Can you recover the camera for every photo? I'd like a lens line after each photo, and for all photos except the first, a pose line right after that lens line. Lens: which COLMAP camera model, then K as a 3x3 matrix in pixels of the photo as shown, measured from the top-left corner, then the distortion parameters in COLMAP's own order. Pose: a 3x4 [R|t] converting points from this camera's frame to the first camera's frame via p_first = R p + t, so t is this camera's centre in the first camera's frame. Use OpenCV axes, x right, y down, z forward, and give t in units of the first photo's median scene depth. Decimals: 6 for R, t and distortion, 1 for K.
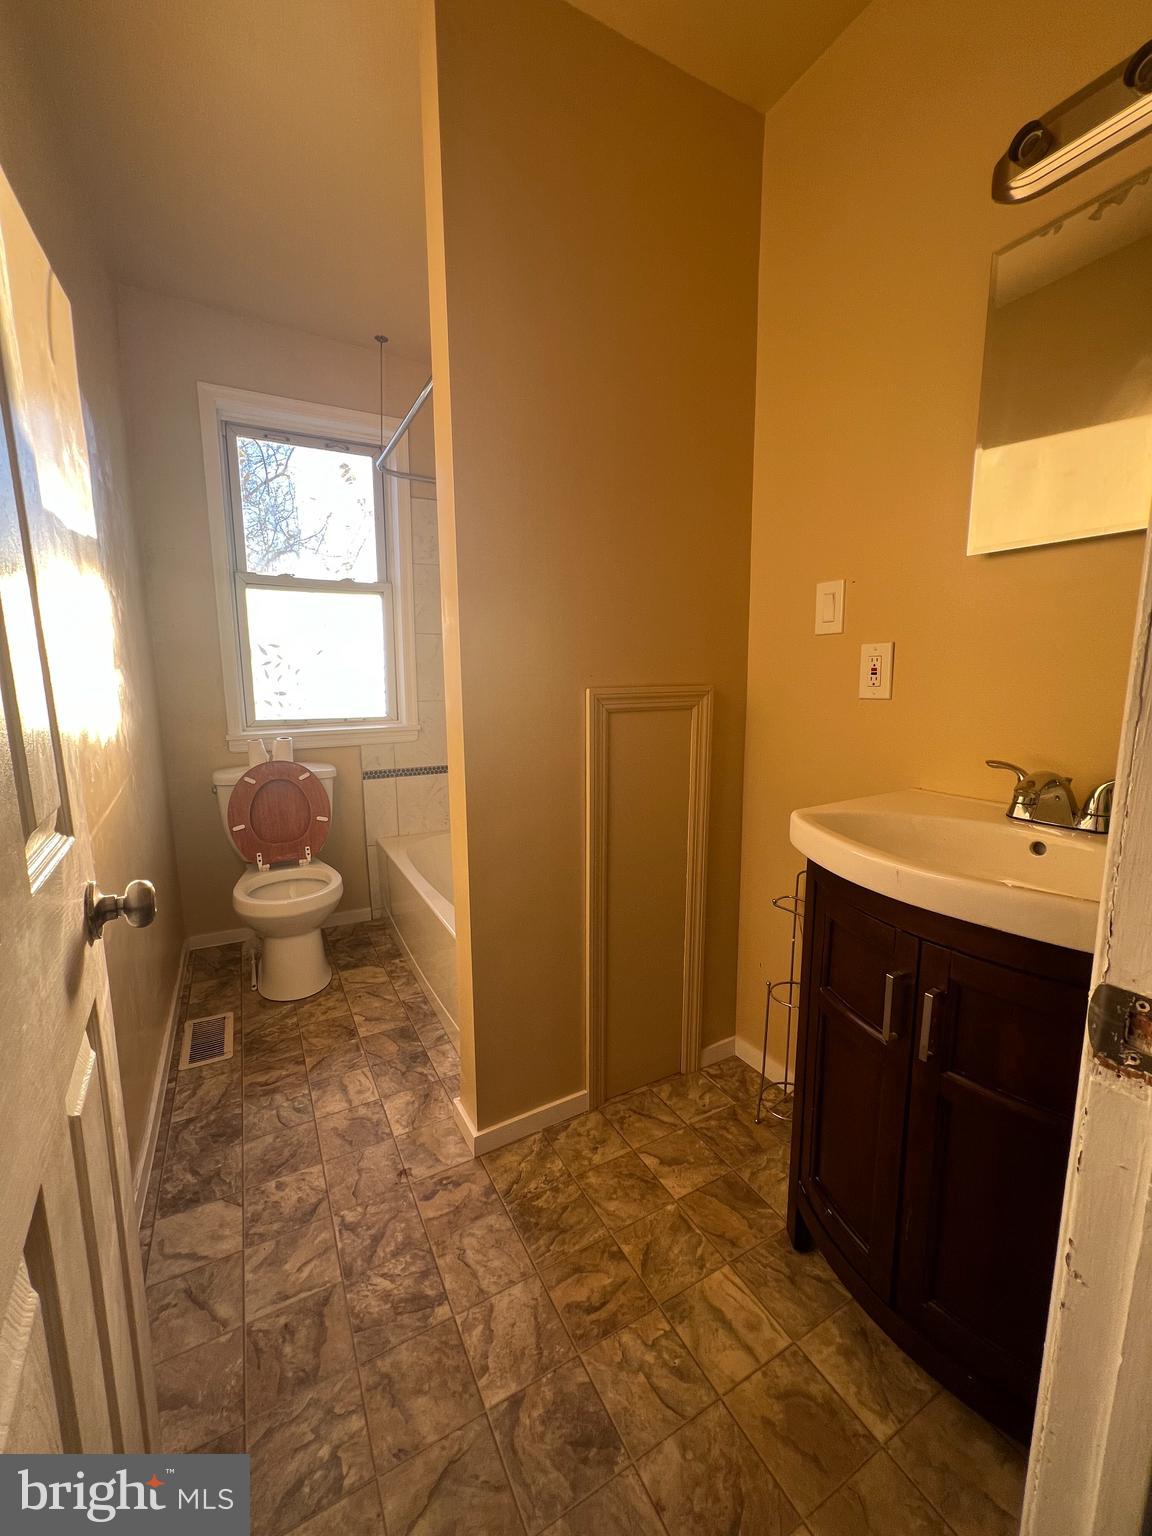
lens RADIAL K [[618.3, 0, 576.0], [0, 618.3, 768.0], [0, 0, 1]] dist [0.000460, -0.000322]
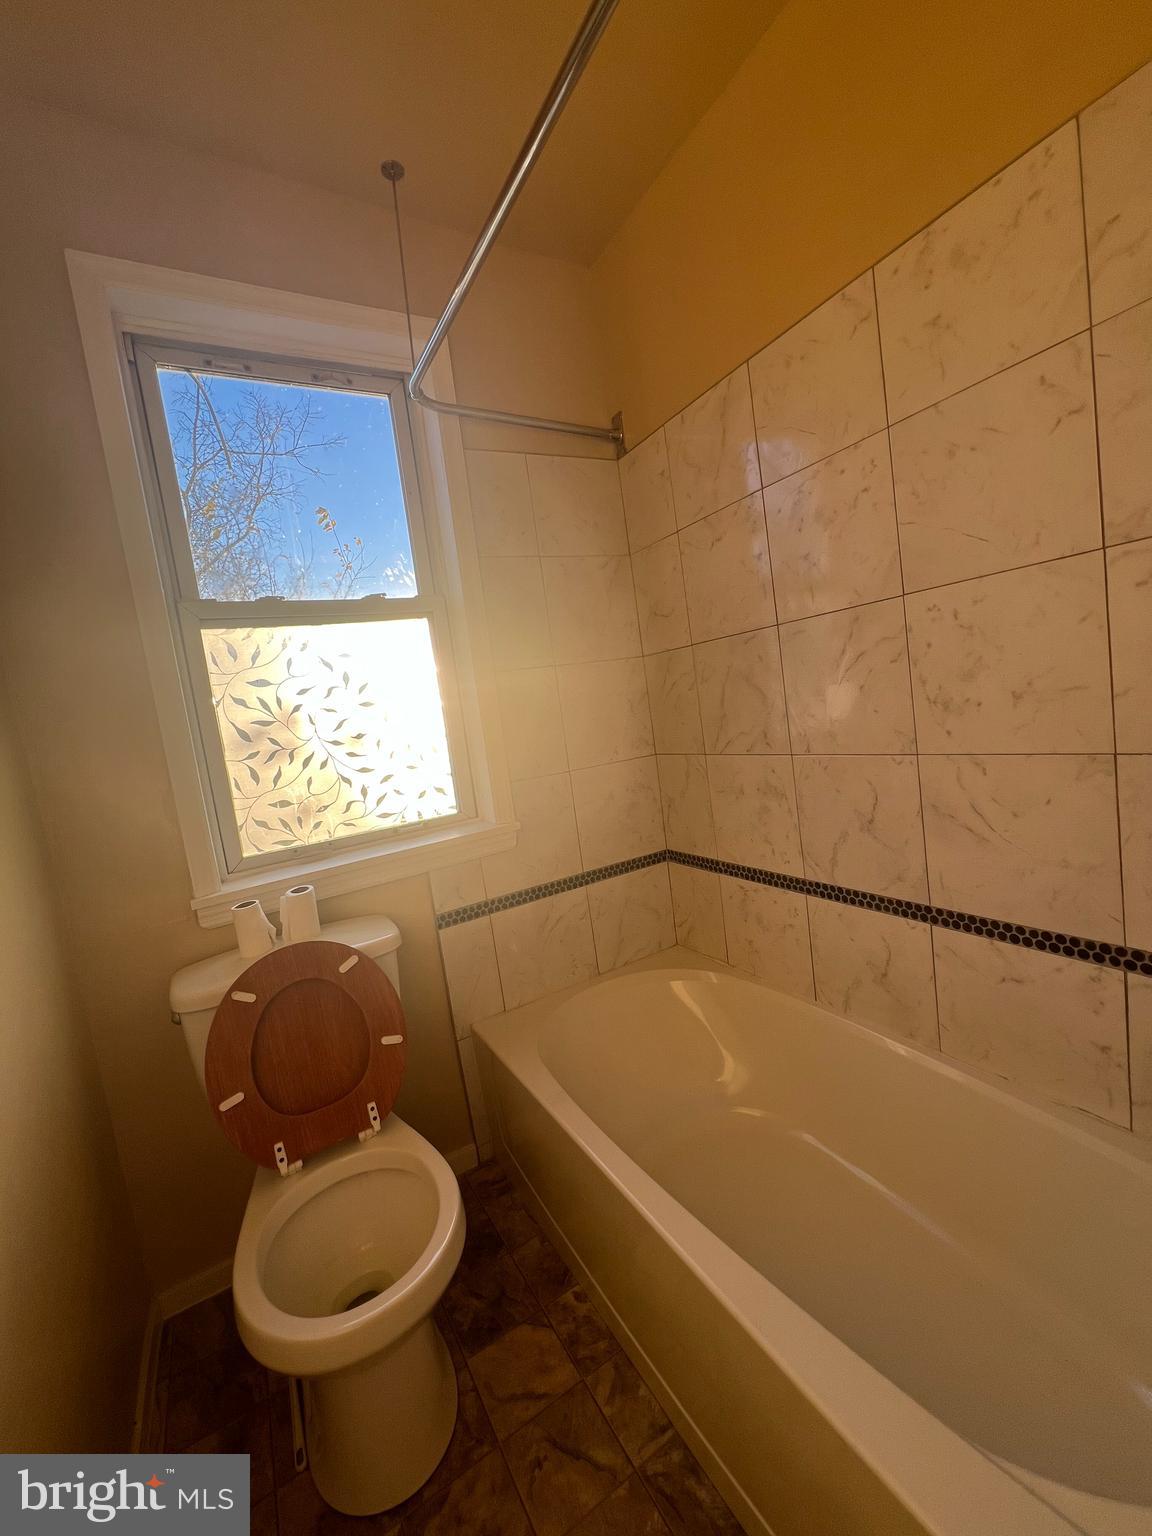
lens RADIAL K [[611.7, 0, 576.0], [0, 611.7, 768.0], [0, 0, 1]] dist [-0.000975, -0.000005]
pose [[0.990592, -0.135166, 0.021401, -0.229477], [0.136163, 0.989143, -0.055286, -0.090793], [-0.013695, 0.057680, 0.998241, 0.457160]]
